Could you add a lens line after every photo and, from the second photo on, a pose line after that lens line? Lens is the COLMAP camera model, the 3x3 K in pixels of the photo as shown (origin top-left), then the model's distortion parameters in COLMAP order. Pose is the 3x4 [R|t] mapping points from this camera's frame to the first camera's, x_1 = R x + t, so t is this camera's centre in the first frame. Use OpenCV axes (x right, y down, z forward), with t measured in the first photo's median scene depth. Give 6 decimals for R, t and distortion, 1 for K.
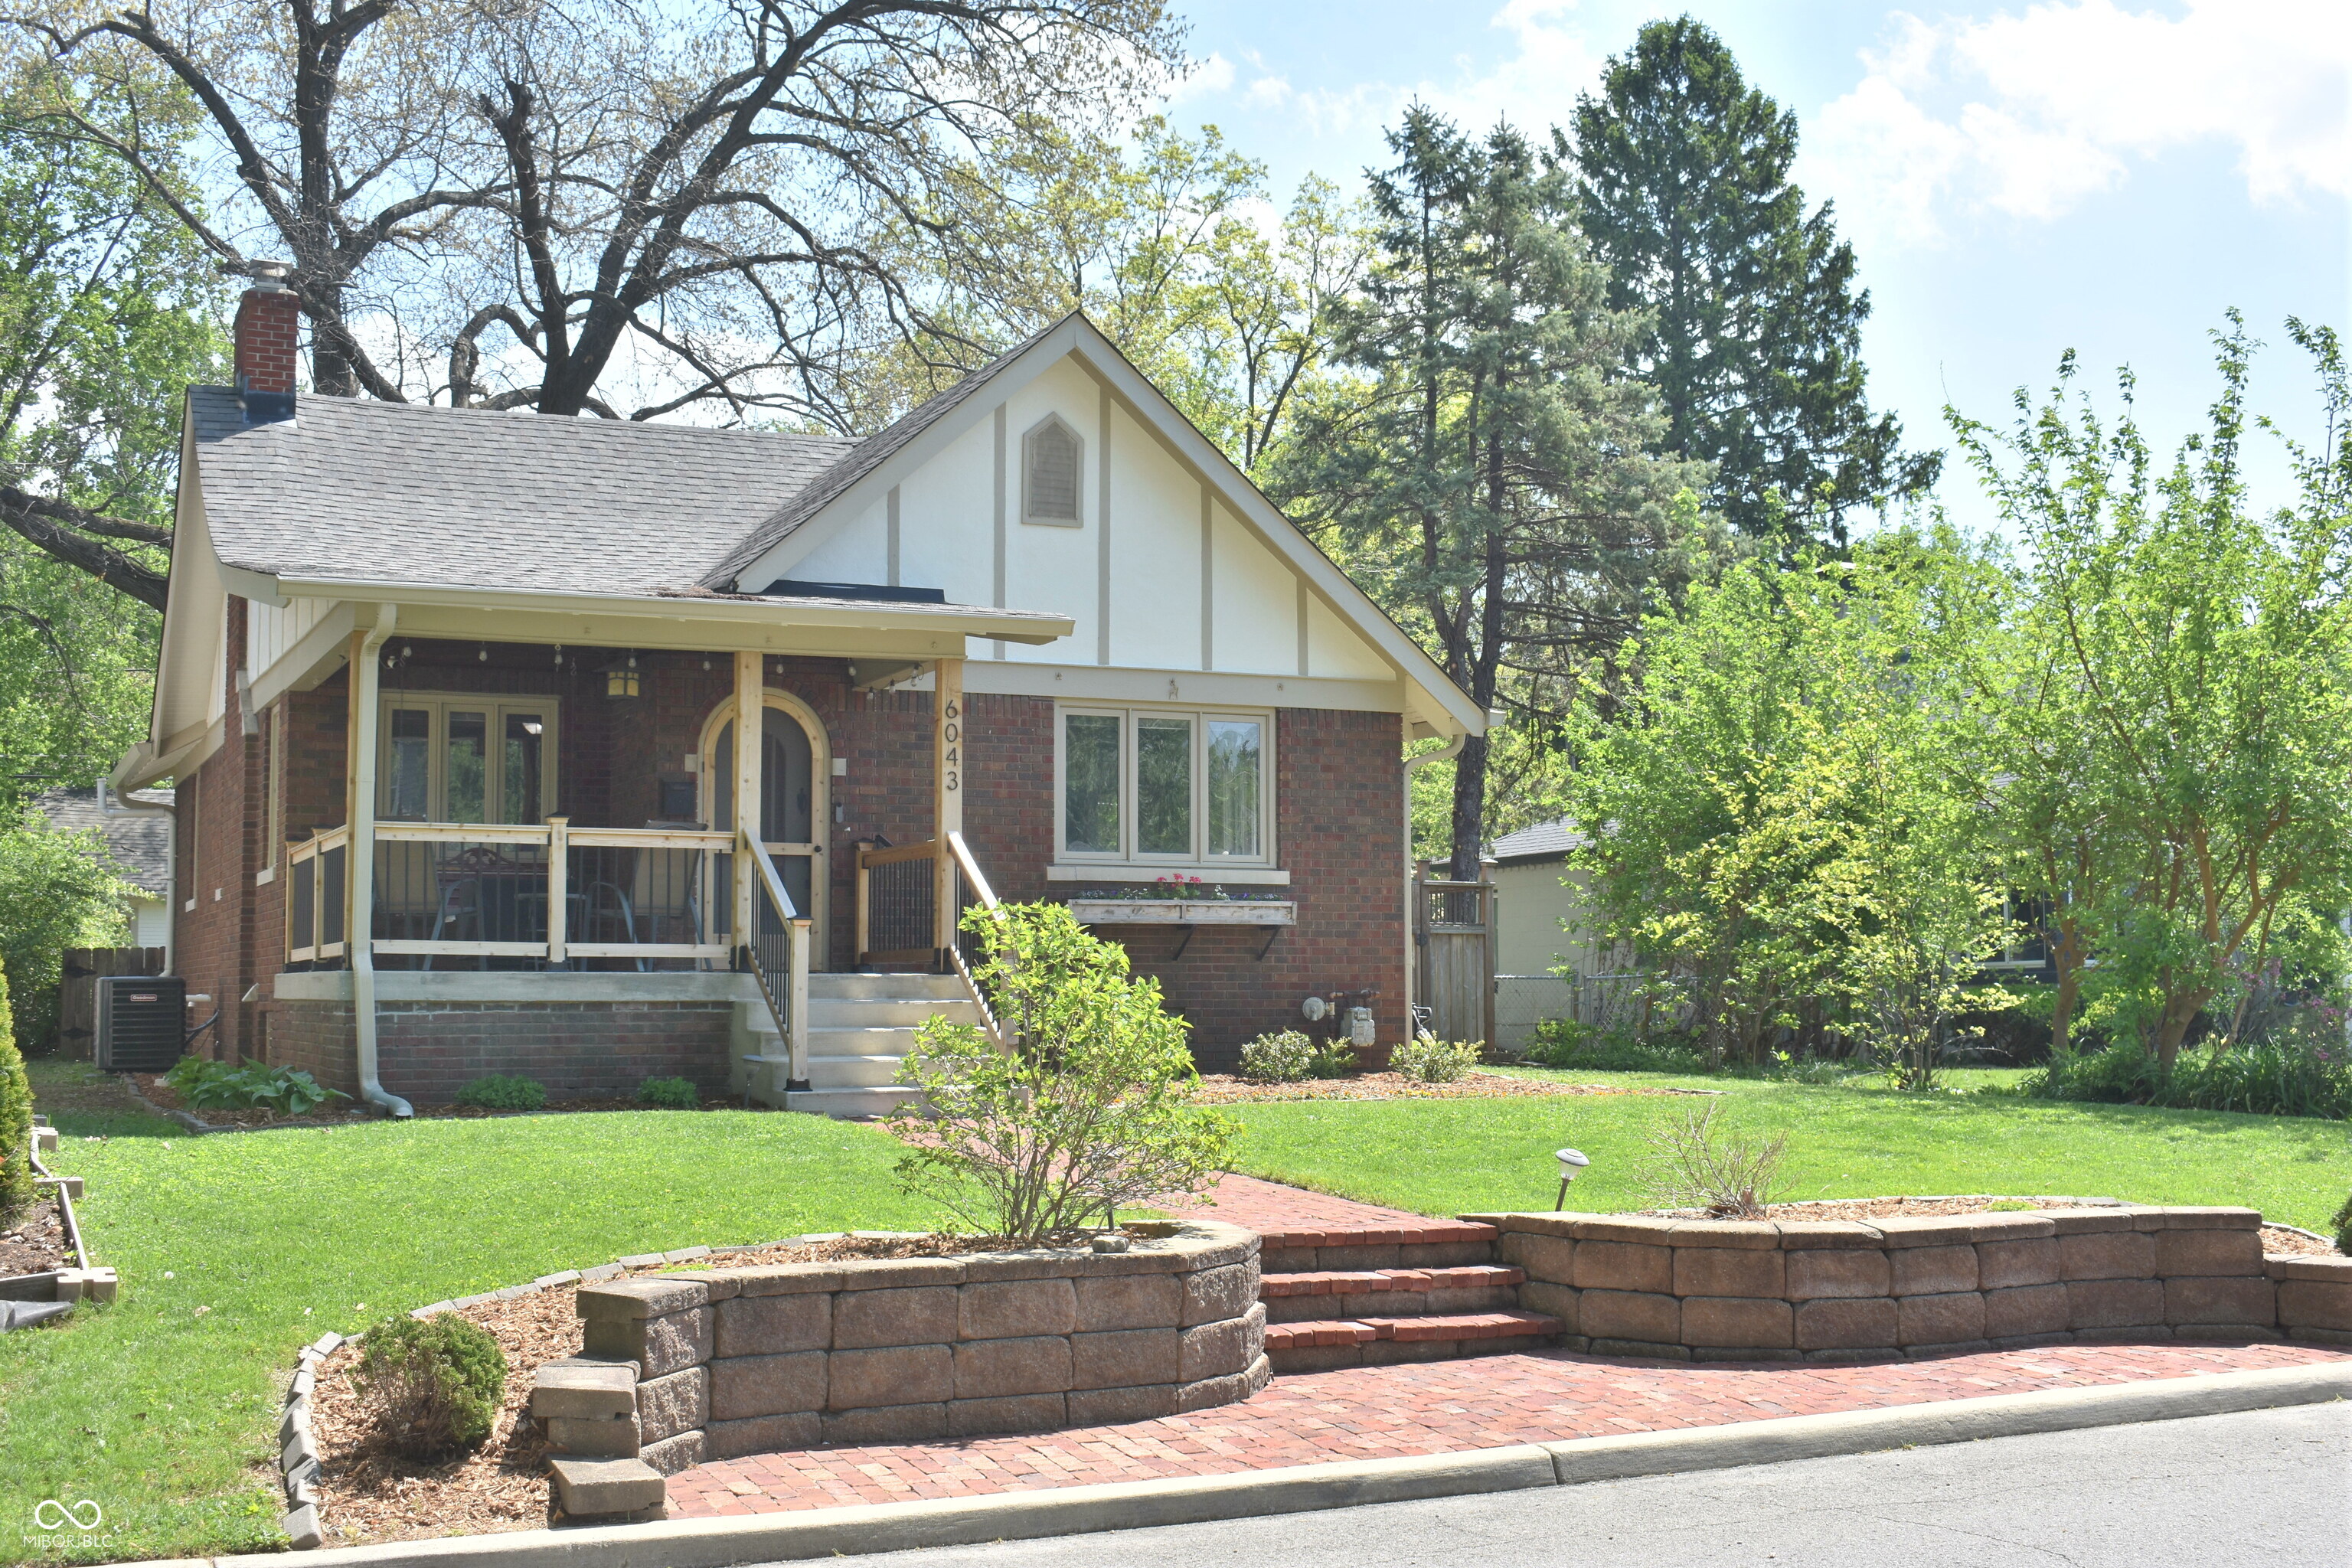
lens RADIAL K [[2816.0, 0, 1177.3], [0, 2816.0, 782.1], [0, 0, 1]] dist [-0.031406, 0.000000]
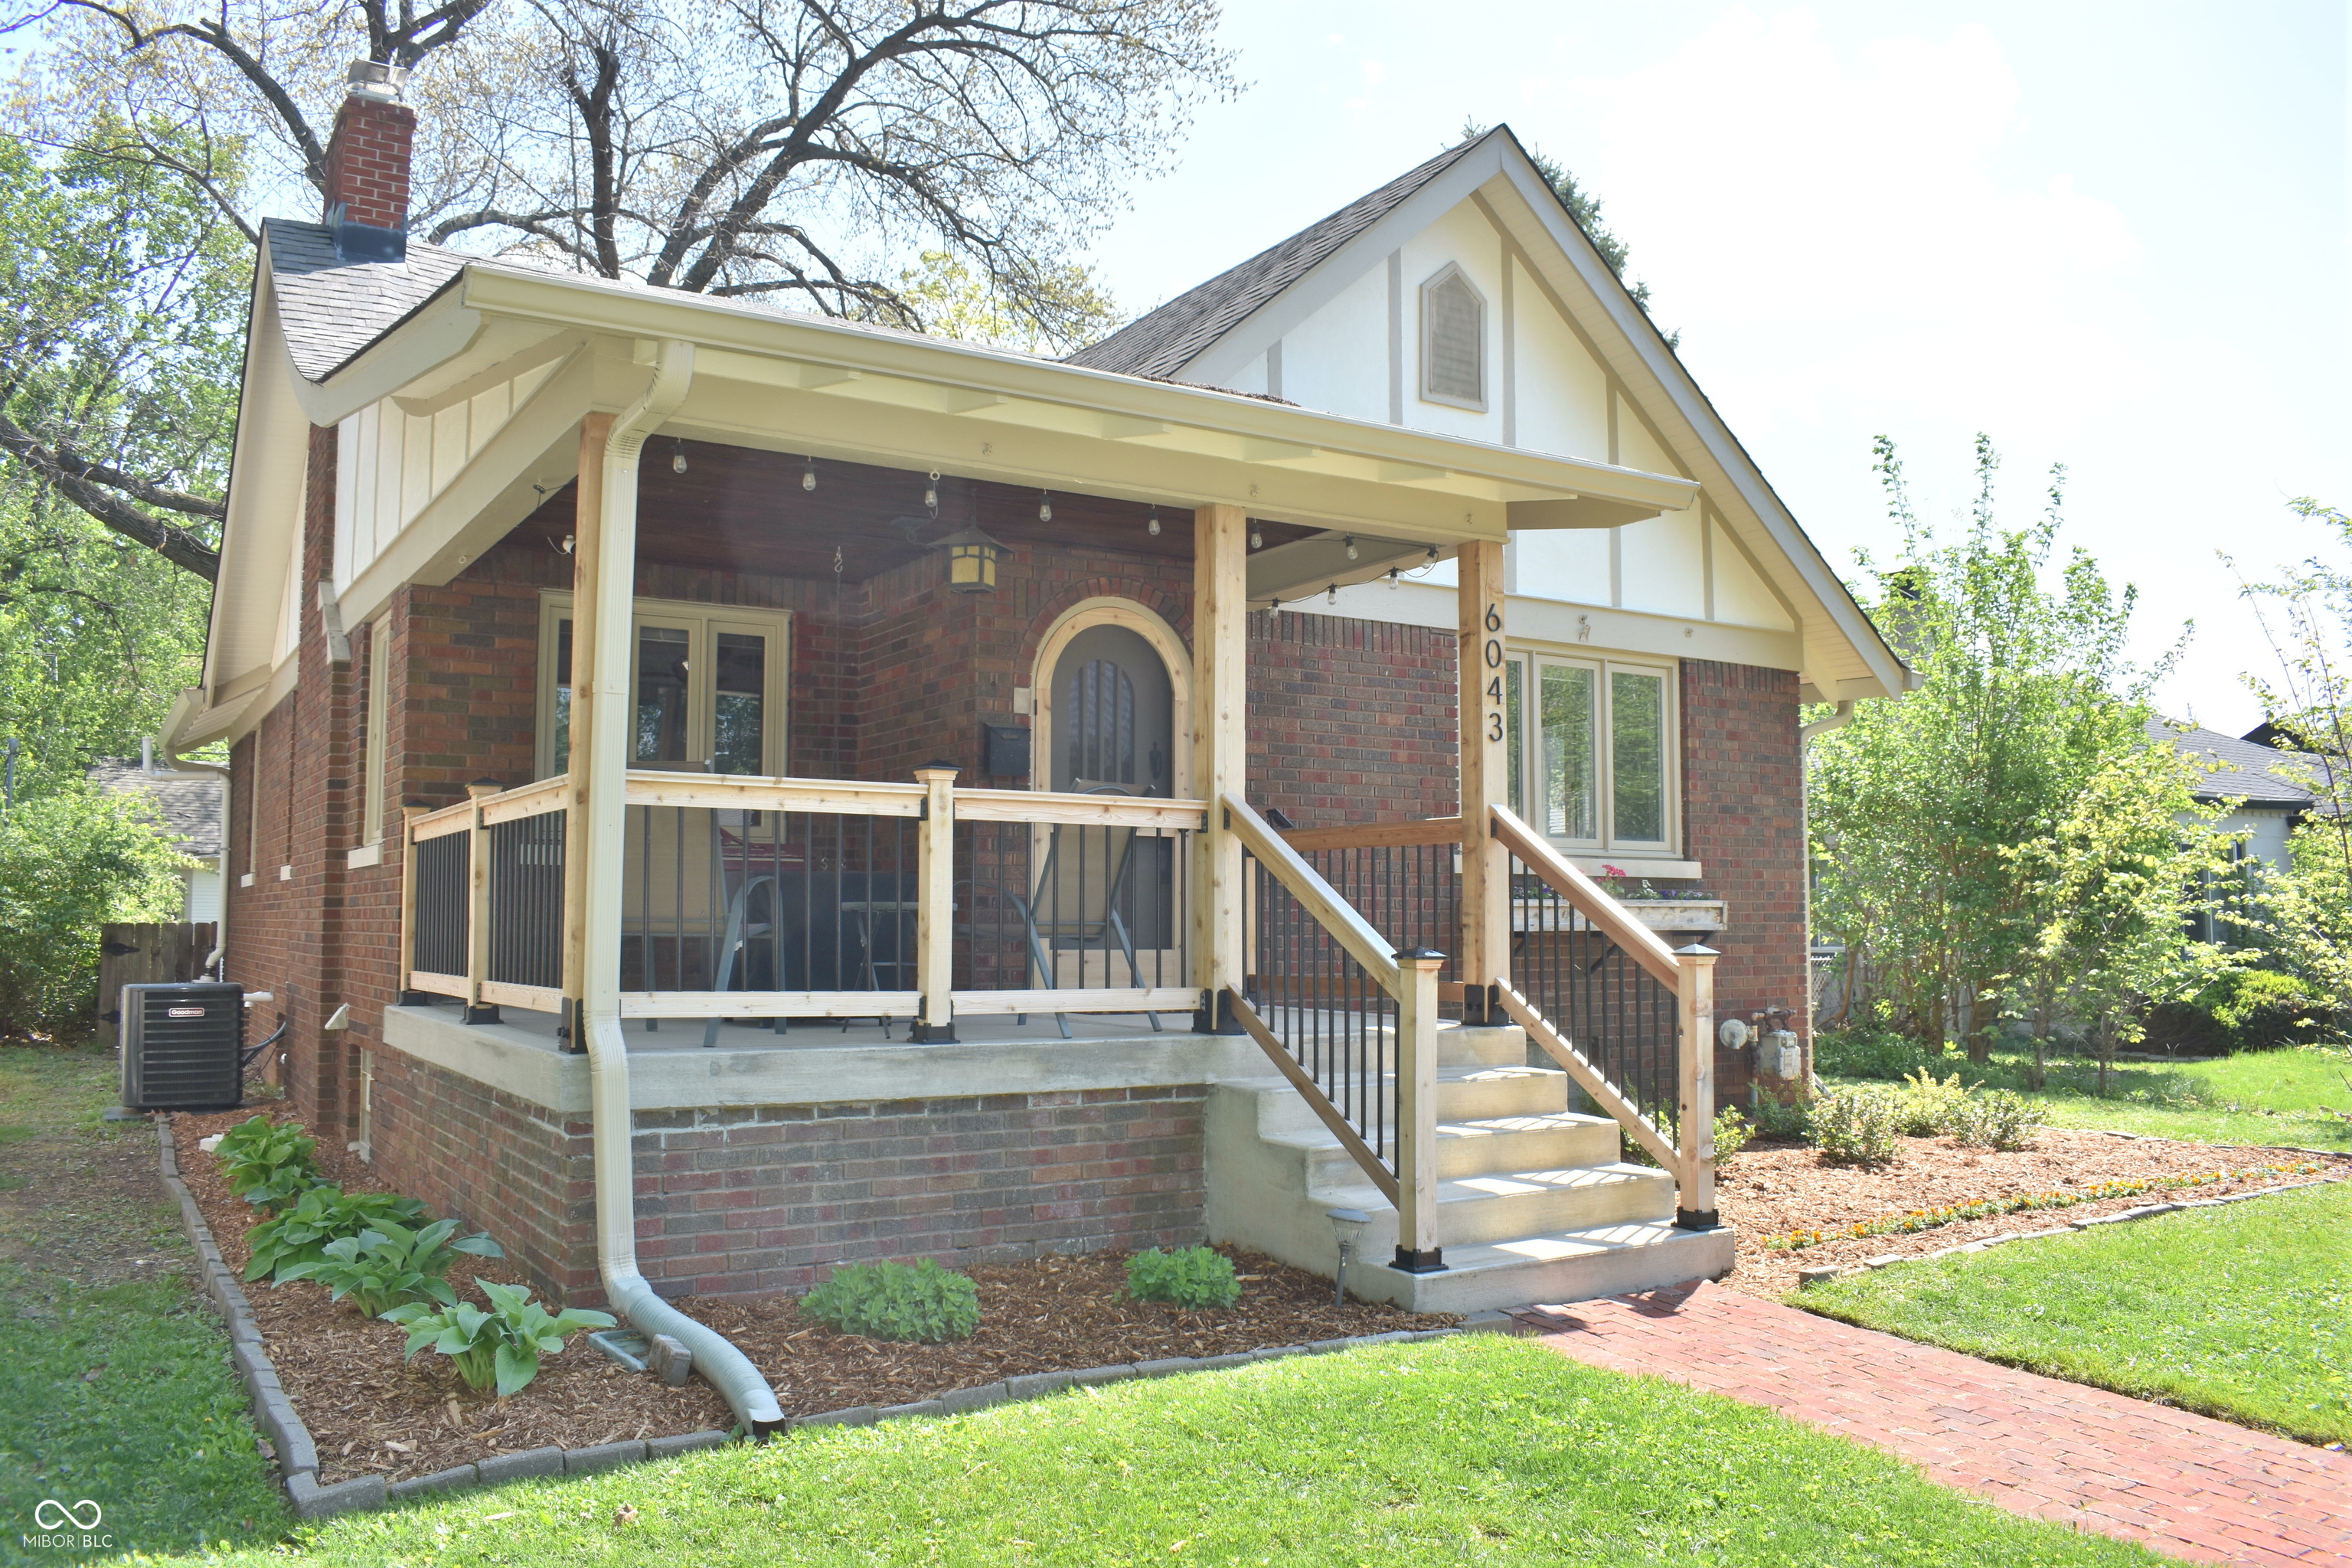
lens RADIAL K [[1839.4, 0, 1174.2], [0, 1839.4, 786.1], [0, 0, 1]] dist [-0.075031, 0.004490]
pose [[0.990003, 0.015727, 0.140166, -0.198490], [-0.016010, 0.999871, 0.000889, 0.013014], [-0.140134, -0.003124, 0.990128, 0.551662]]
